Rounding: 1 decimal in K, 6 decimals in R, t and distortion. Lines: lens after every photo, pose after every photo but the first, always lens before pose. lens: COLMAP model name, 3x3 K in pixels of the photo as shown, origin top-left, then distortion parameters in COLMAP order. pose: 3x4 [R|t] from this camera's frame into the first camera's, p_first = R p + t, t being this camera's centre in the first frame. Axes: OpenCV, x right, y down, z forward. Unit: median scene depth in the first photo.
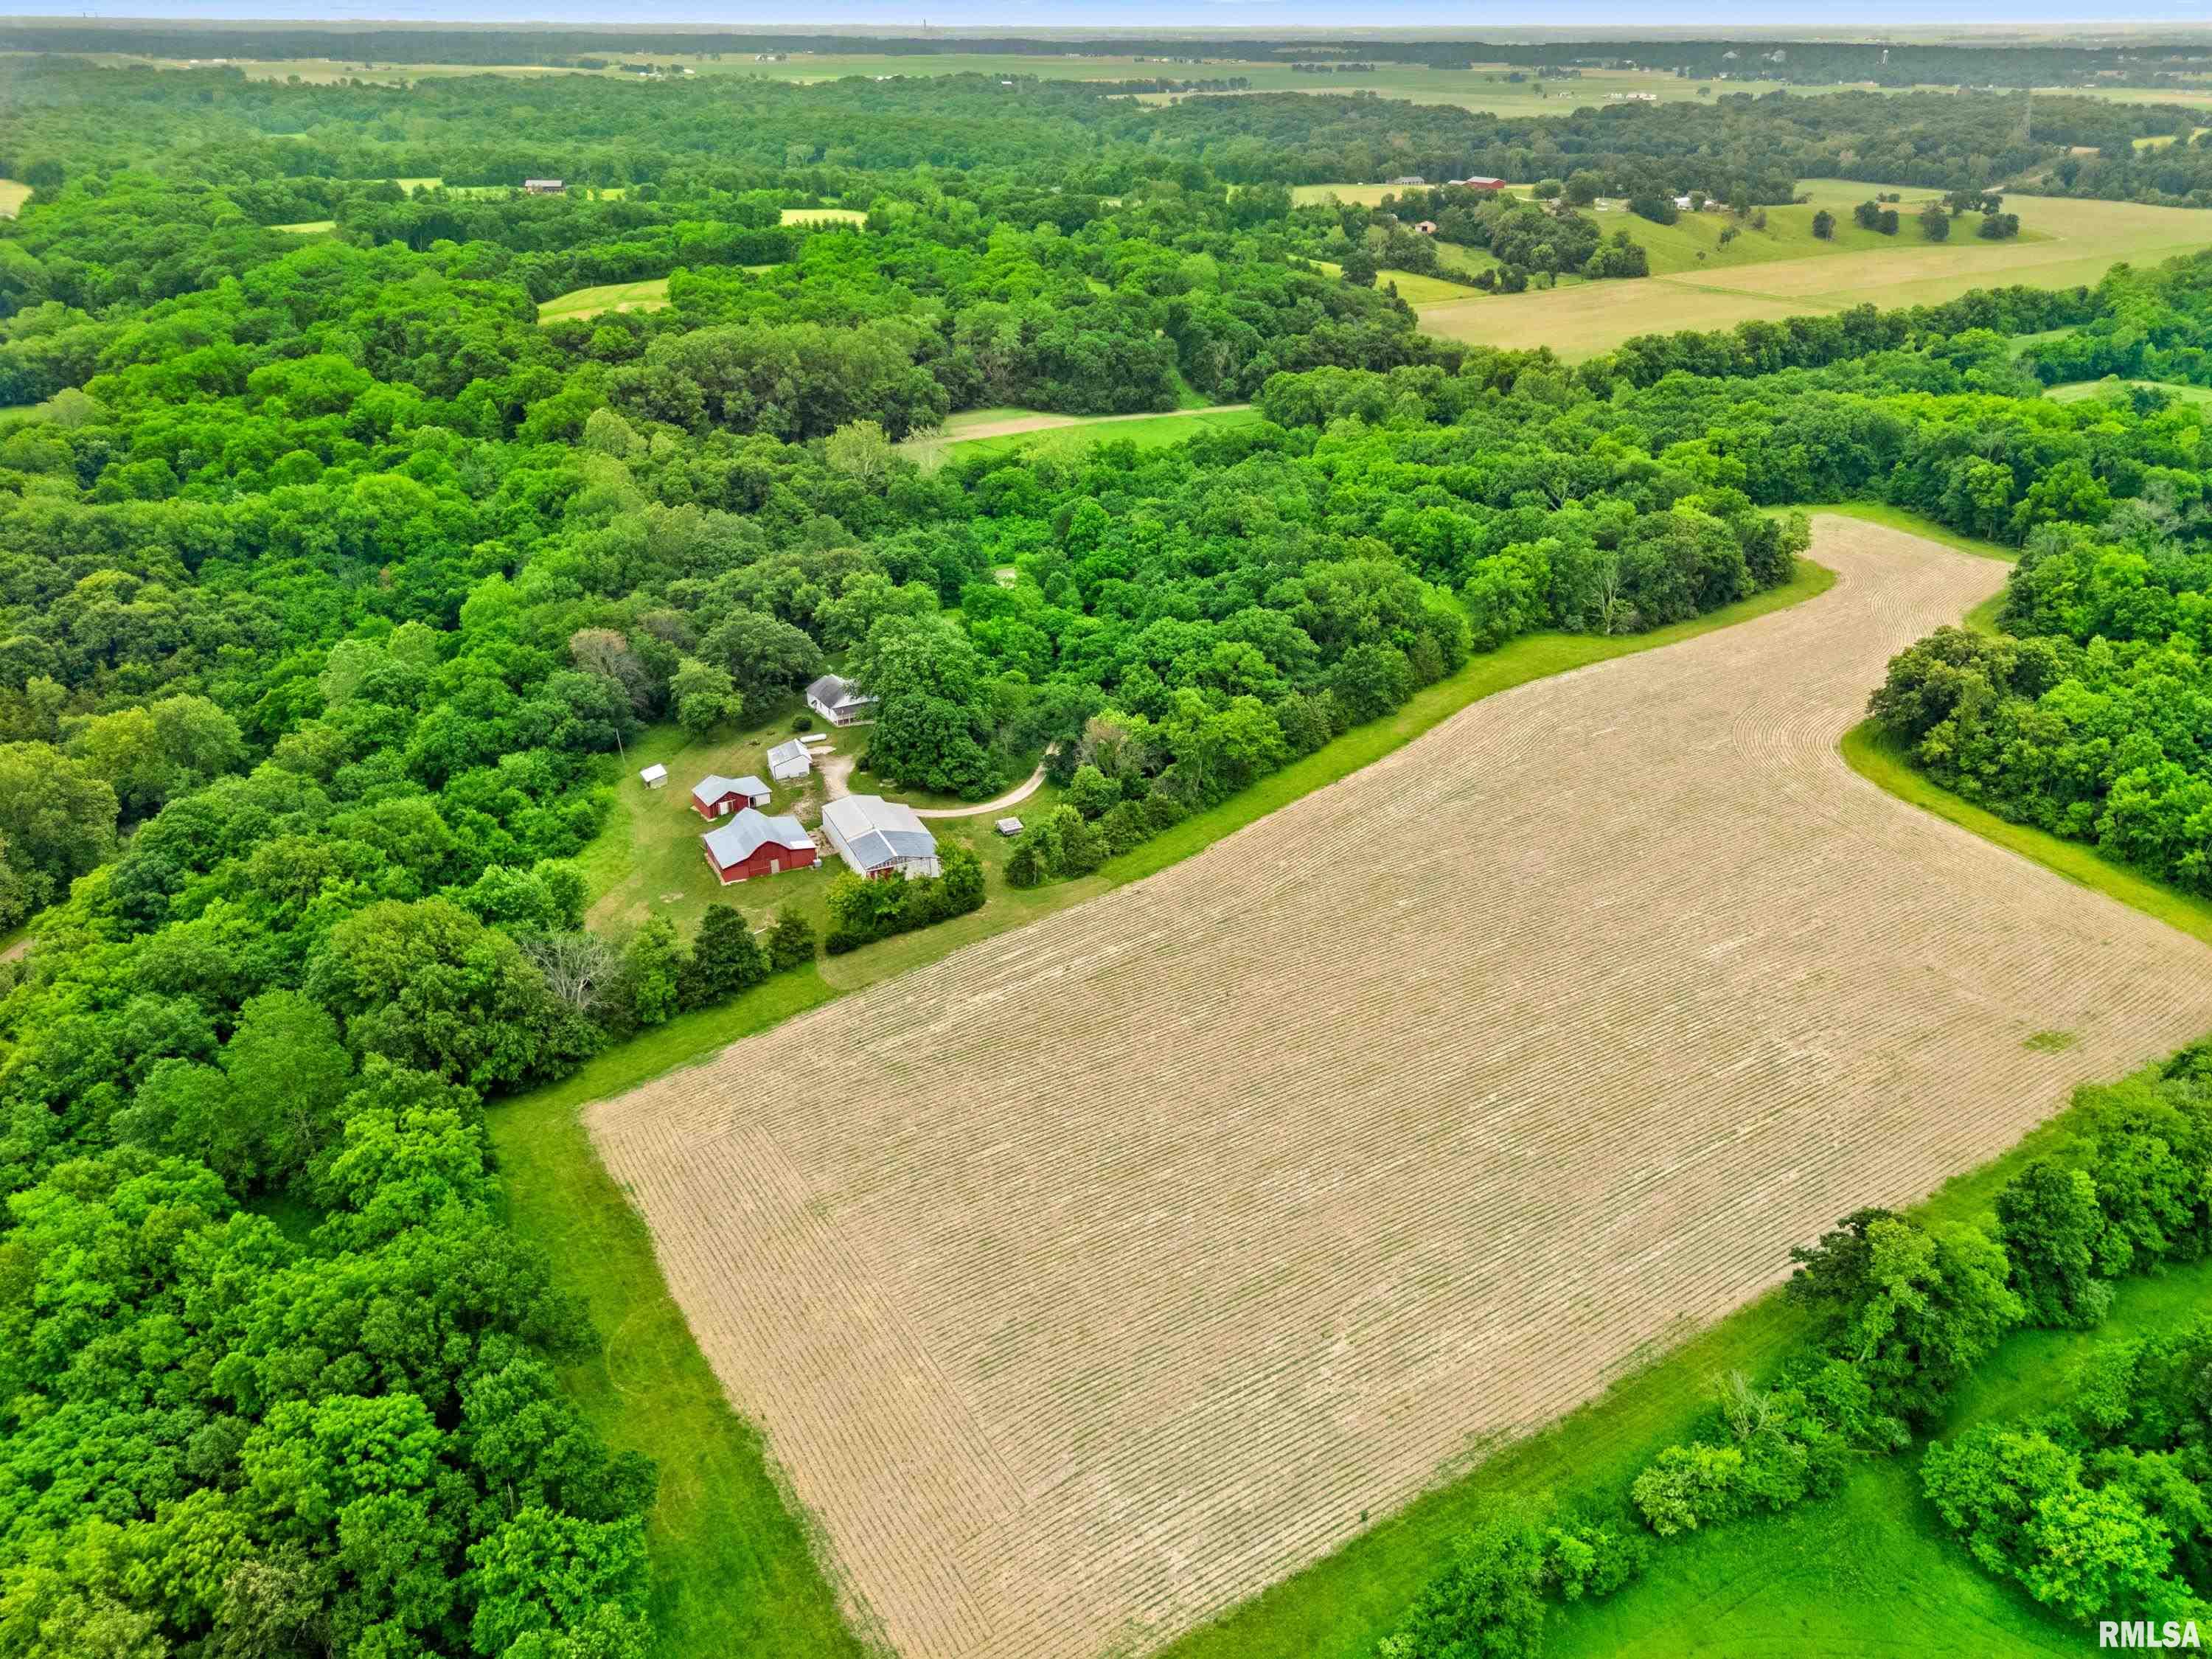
lens RADIAL K [[1662.2, 0, 1106.0], [0, 1662.2, 829.5], [0, 0, 1]] dist [0.041346, -0.004846]
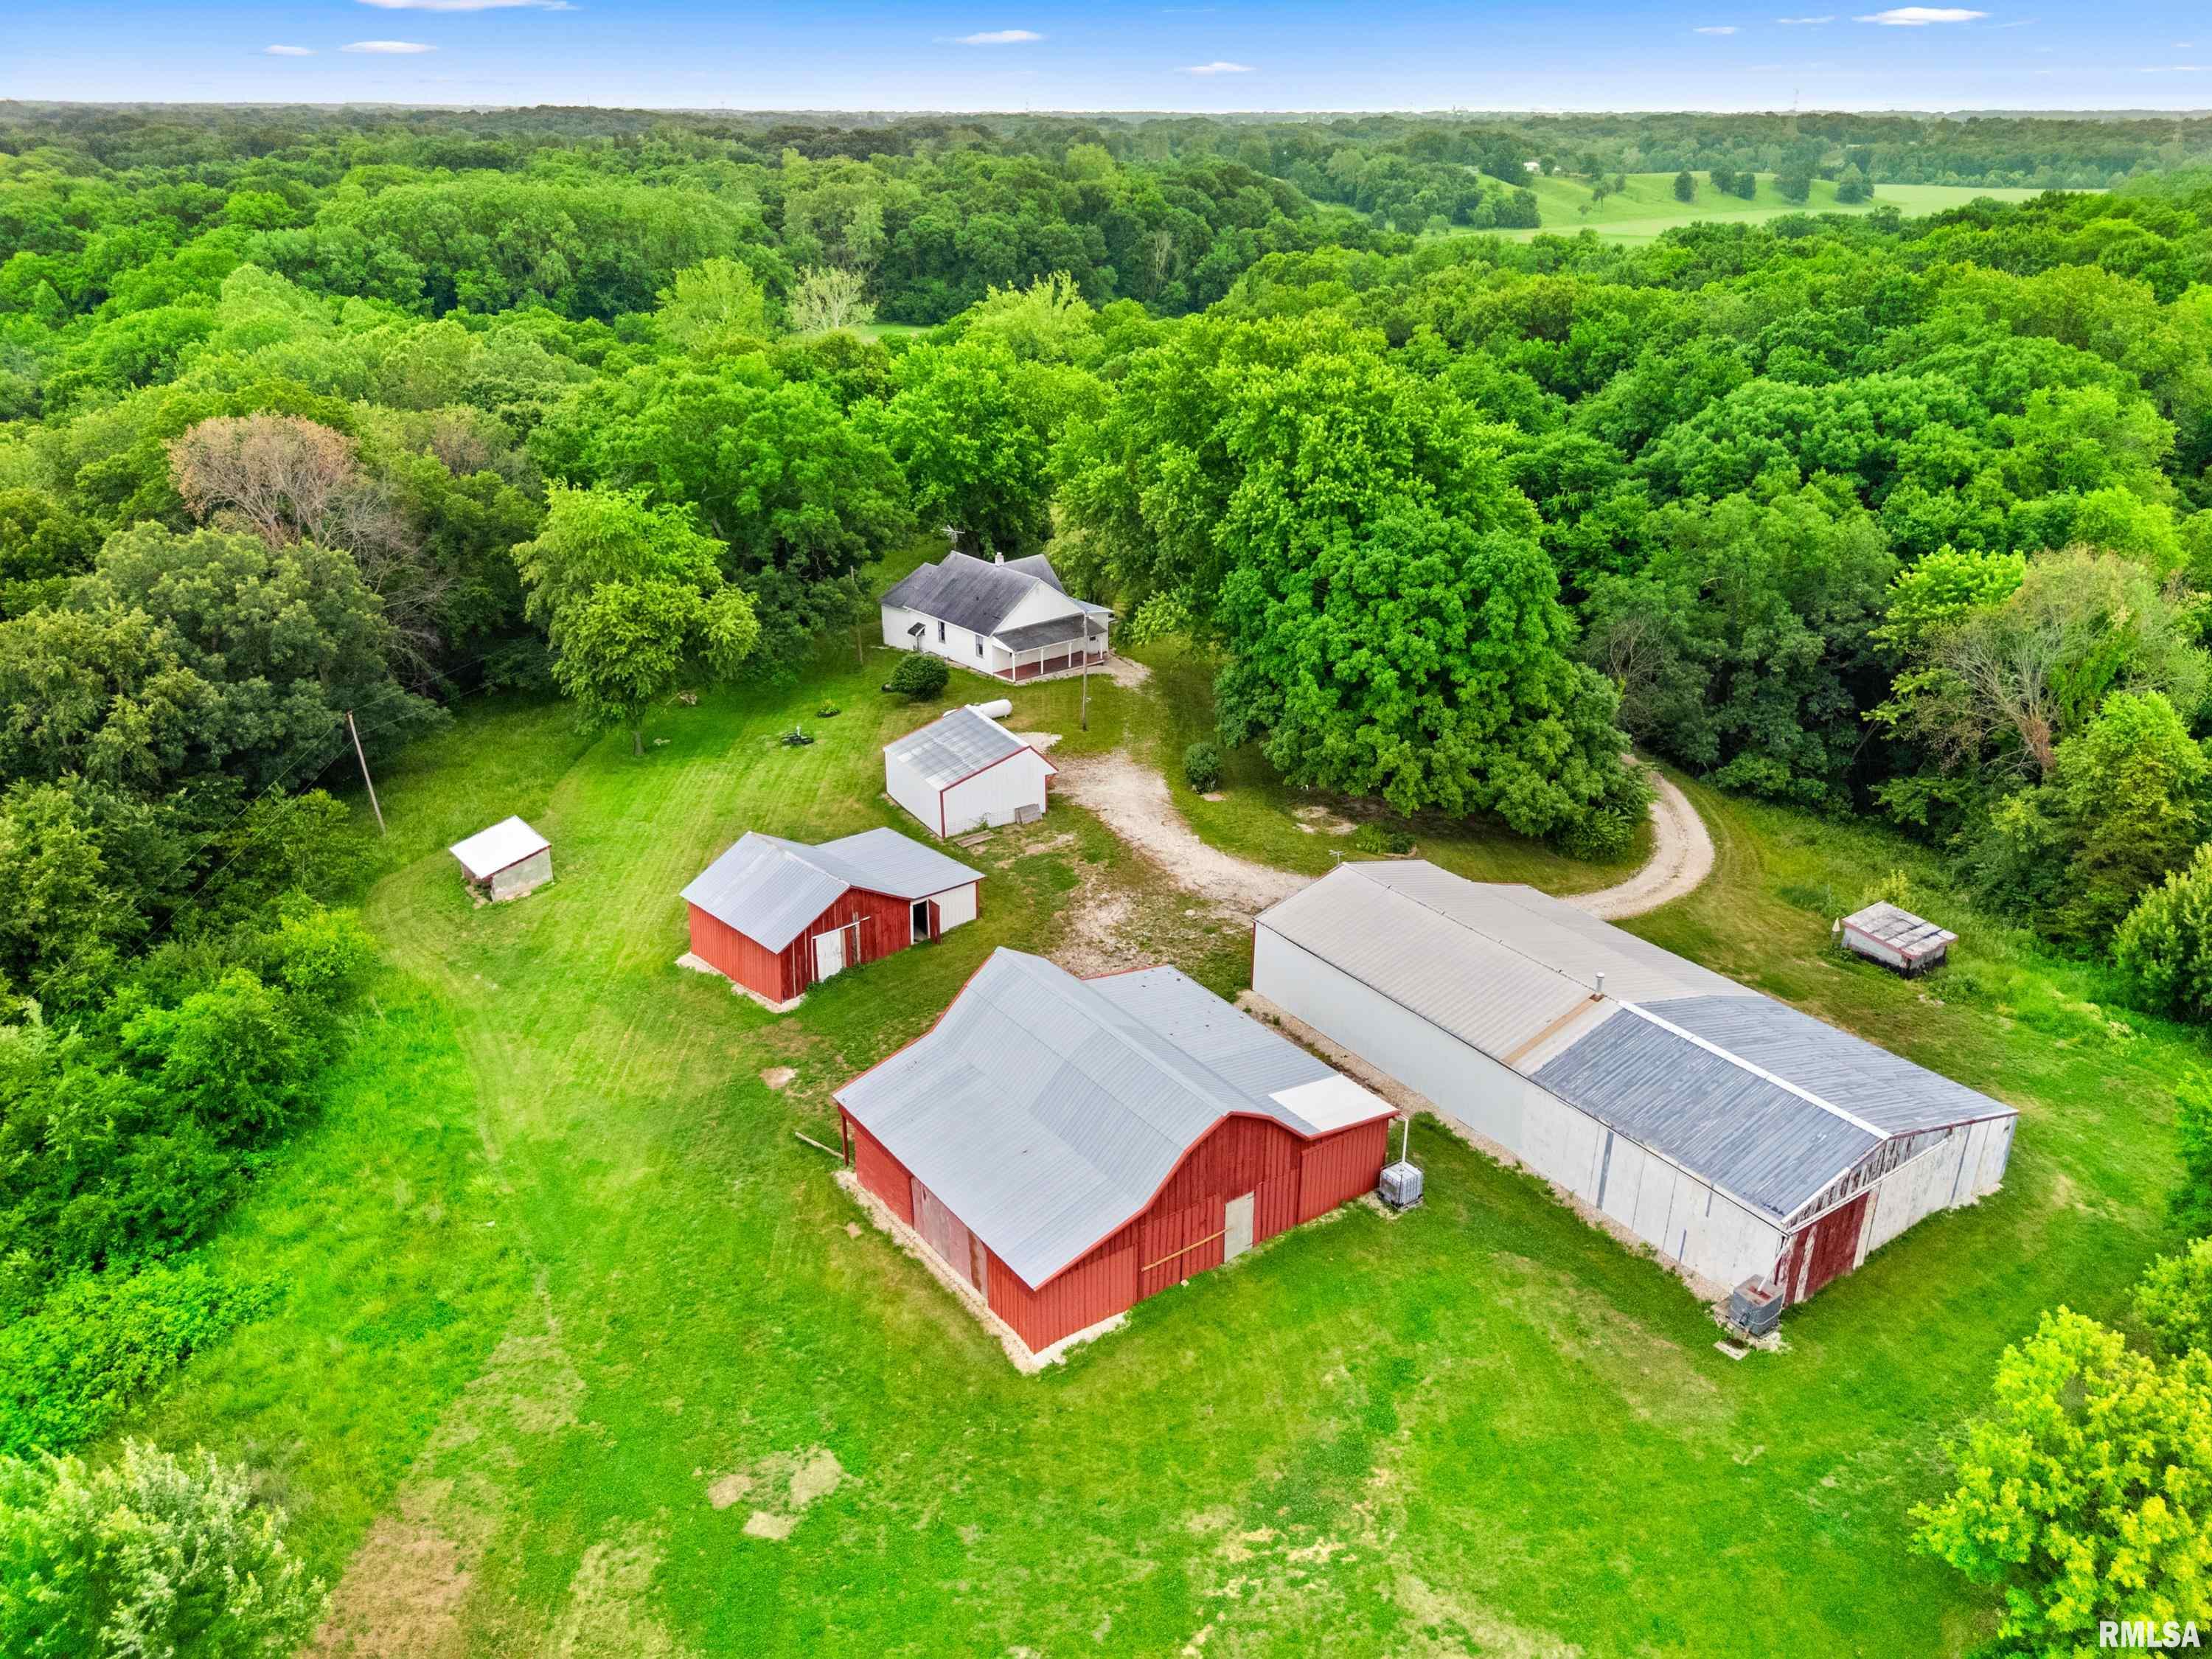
lens RADIAL K [[1662.2, 0, 1106.0], [0, 1662.2, 829.5], [0, 0, 1]] dist [0.041346, -0.004846]
pose [[0.983646, -0.070527, 0.165728, -0.211415], [0.077801, 0.996252, -0.037811, -0.017639], [-0.162440, 0.050087, 0.985446, 0.683629]]
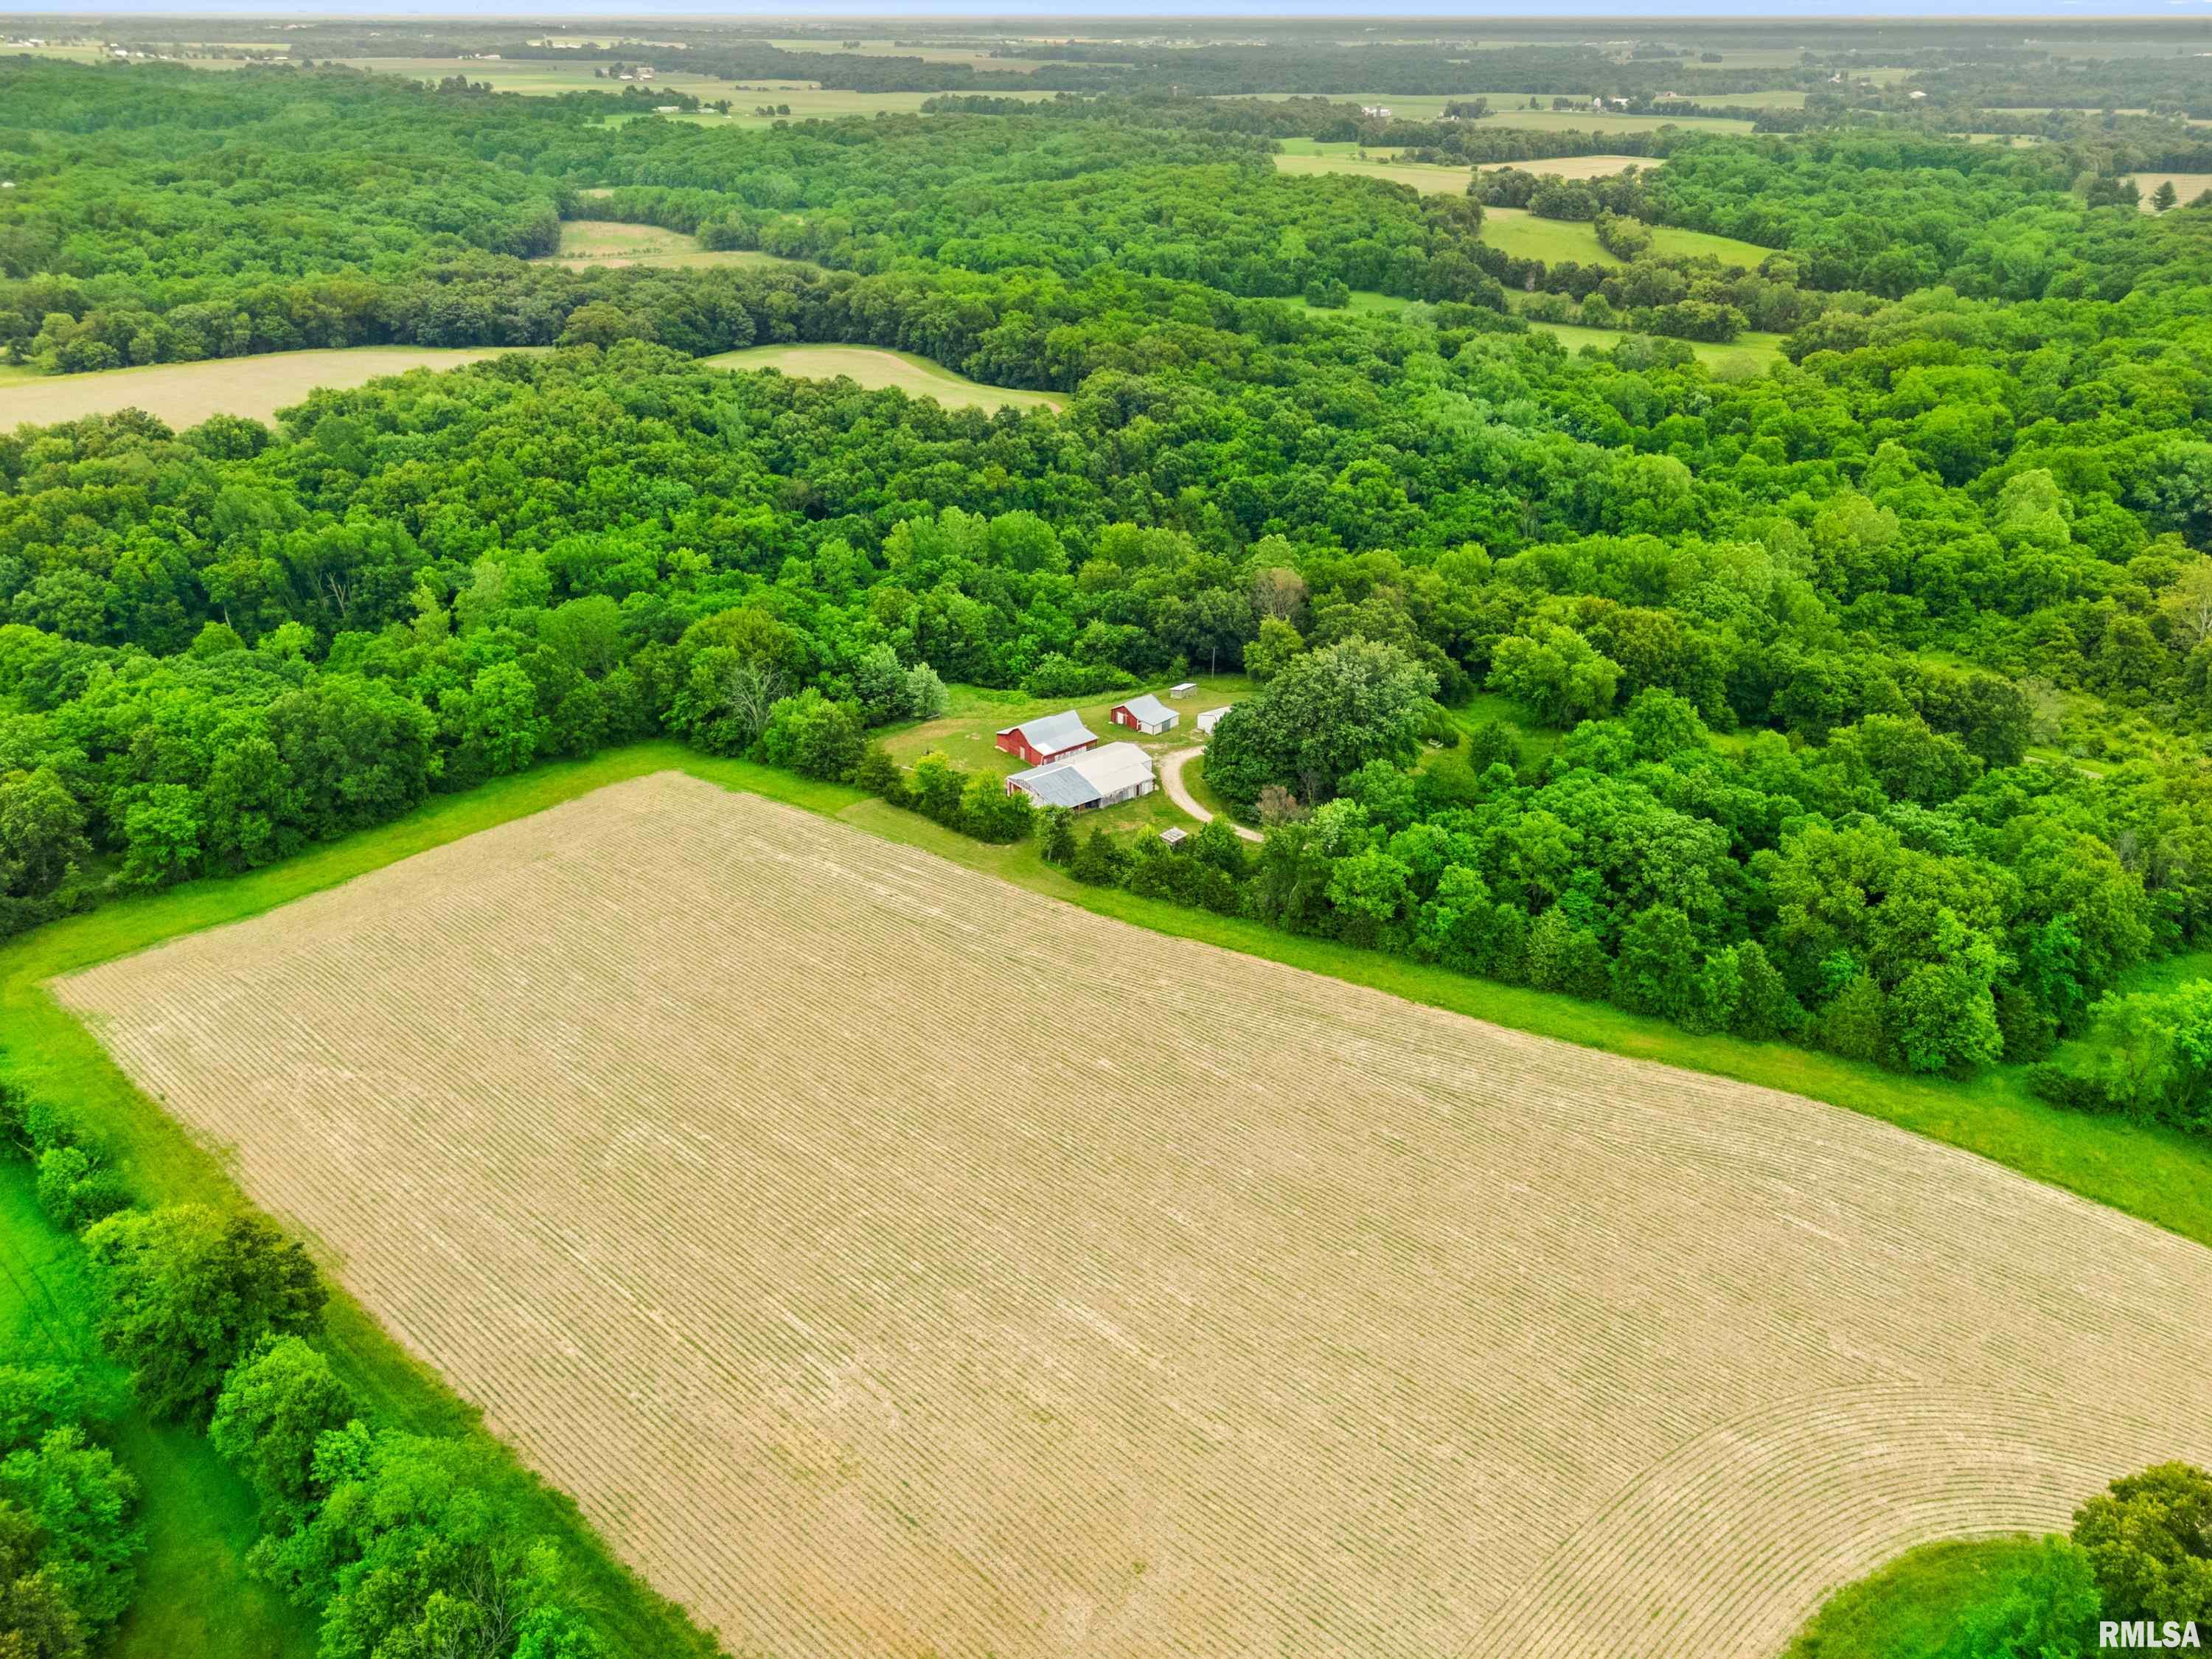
lens RADIAL K [[1662.2, 0, 1106.0], [0, 1662.2, 829.5], [0, 0, 1]] dist [0.041346, -0.004846]
pose [[0.250801, 0.437504, -0.863533, 0.727645], [-0.423579, 0.851712, 0.308493, -0.272451], [0.870448, 0.288404, 0.398928, 0.519023]]
